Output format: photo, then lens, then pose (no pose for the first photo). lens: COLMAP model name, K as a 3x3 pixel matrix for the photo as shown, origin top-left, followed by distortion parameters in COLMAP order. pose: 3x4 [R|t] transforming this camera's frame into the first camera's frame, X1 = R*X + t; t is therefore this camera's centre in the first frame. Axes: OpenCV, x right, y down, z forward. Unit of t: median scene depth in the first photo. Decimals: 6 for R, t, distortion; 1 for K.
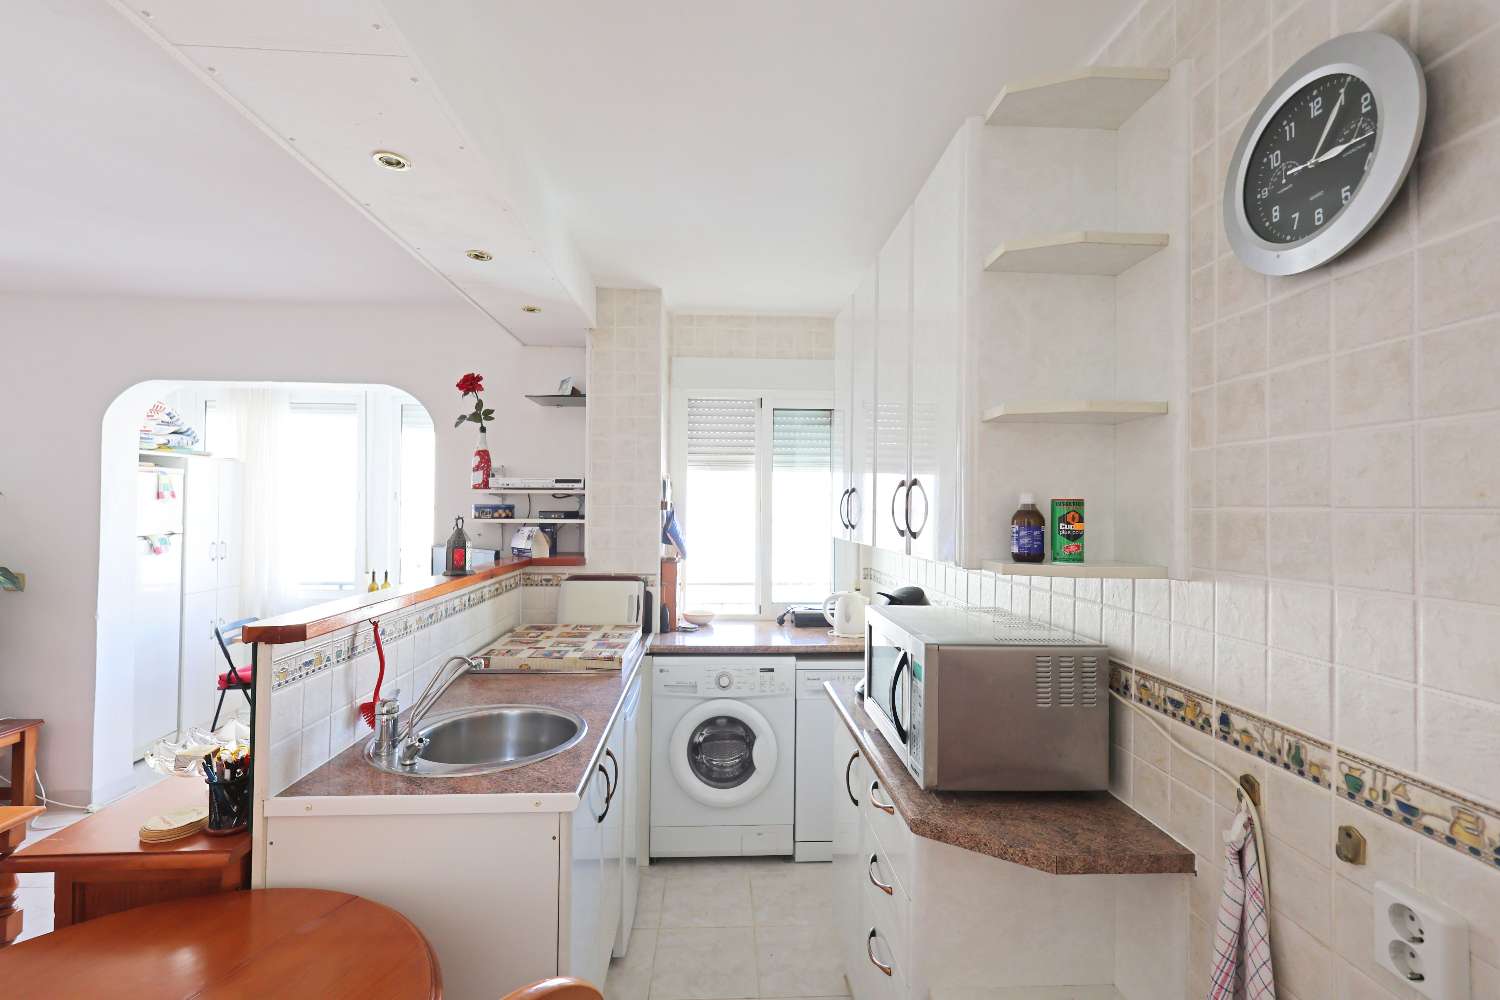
lens RADIAL K [[648.2, 0, 748.1], [0, 648.2, 503.4], [0, 0, 1]] dist [-0.000494, 0.001056]
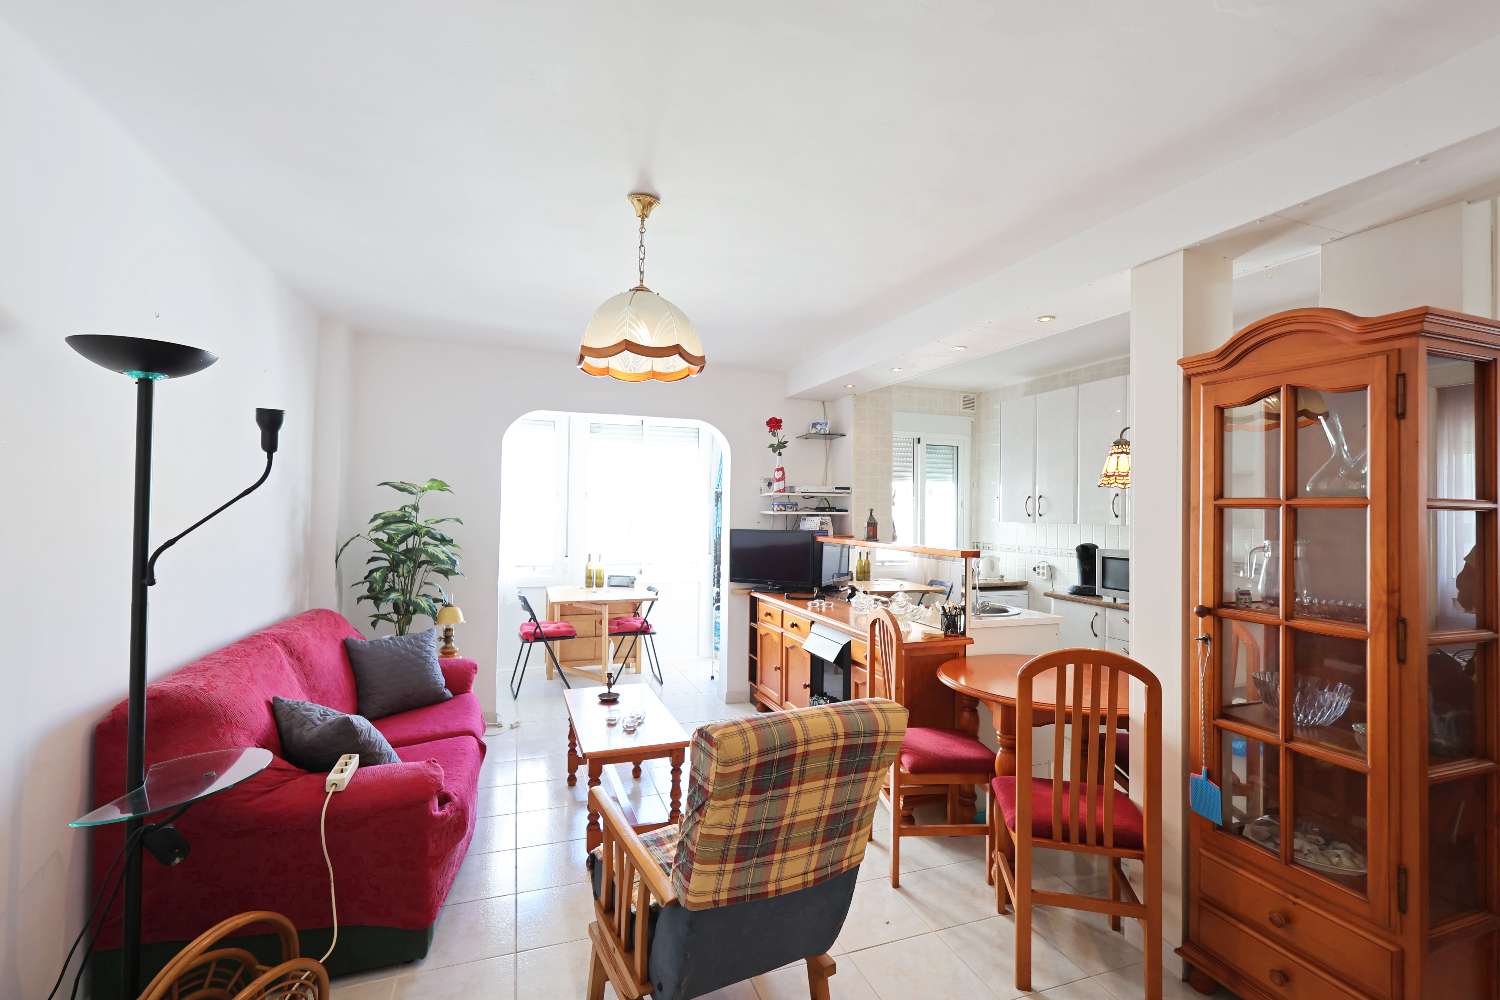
lens RADIAL K [[648.2, 0, 748.9], [0, 648.2, 495.2], [0, 0, 1]] dist [-0.000494, 0.001056]
pose [[0.958238, 0.009833, 0.285801, -1.013568], [-0.006507, 0.999900, -0.012584, 0.005007], [-0.285896, 0.010198, 0.958206, -0.511598]]
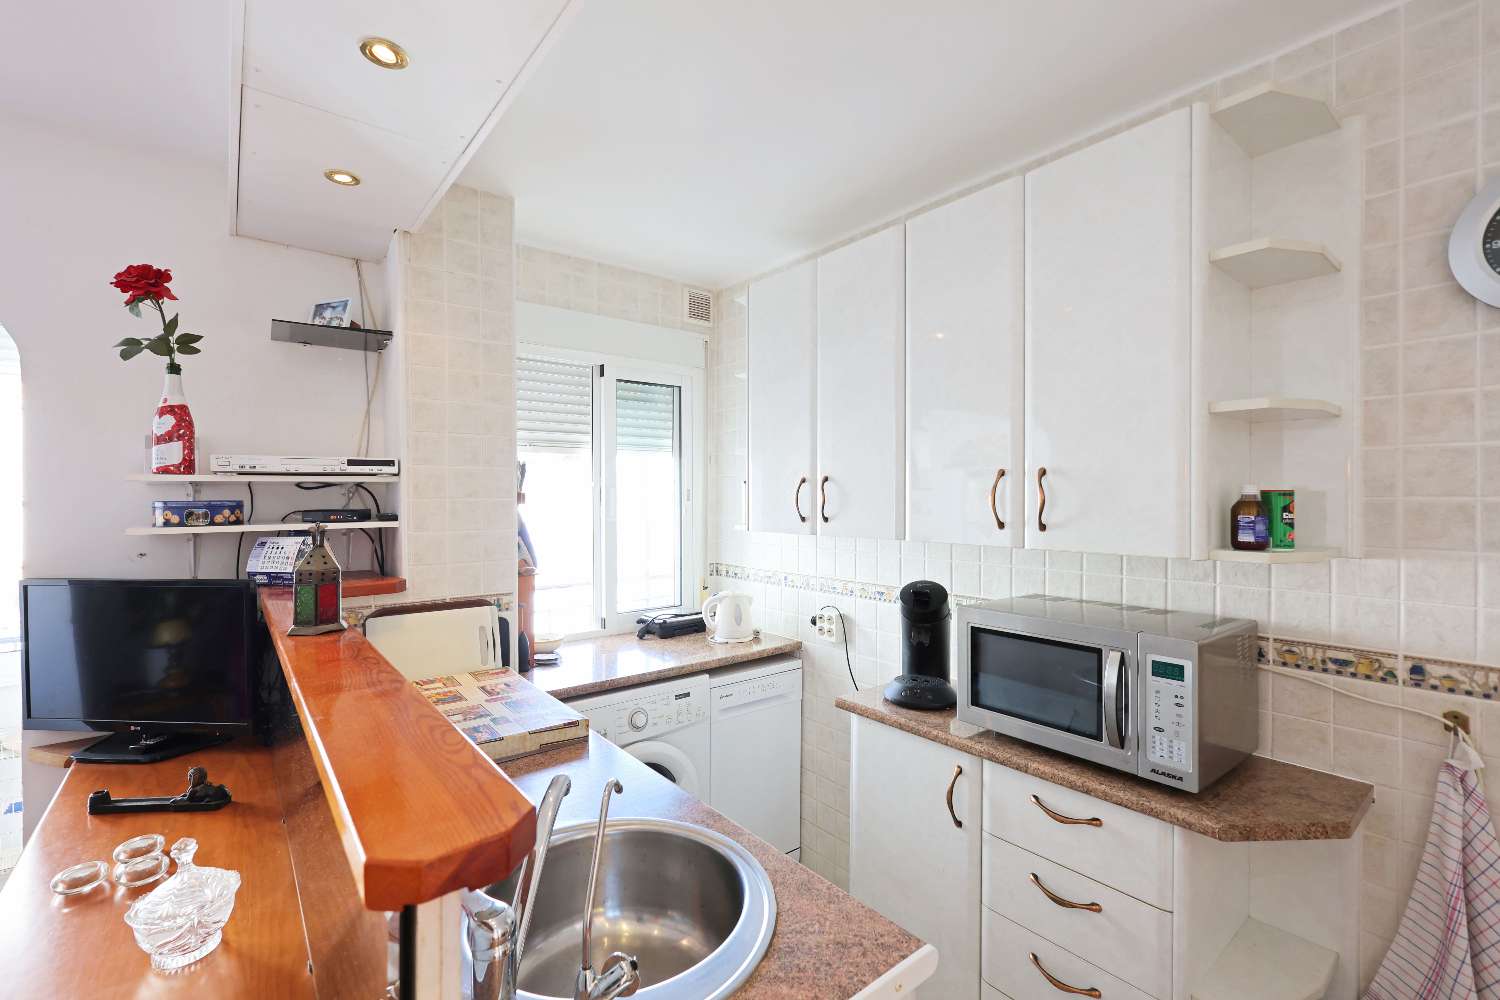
lens RADIAL K [[648.2, 0, 753.1], [0, 648.2, 502.3], [0, 0, 1]] dist [-0.000494, 0.001056]
pose [[0.813755, -0.017784, 0.580935, -0.360725], [0.006697, 0.999752, 0.021225, -0.006625], [-0.581169, -0.013382, 0.813673, 0.266631]]
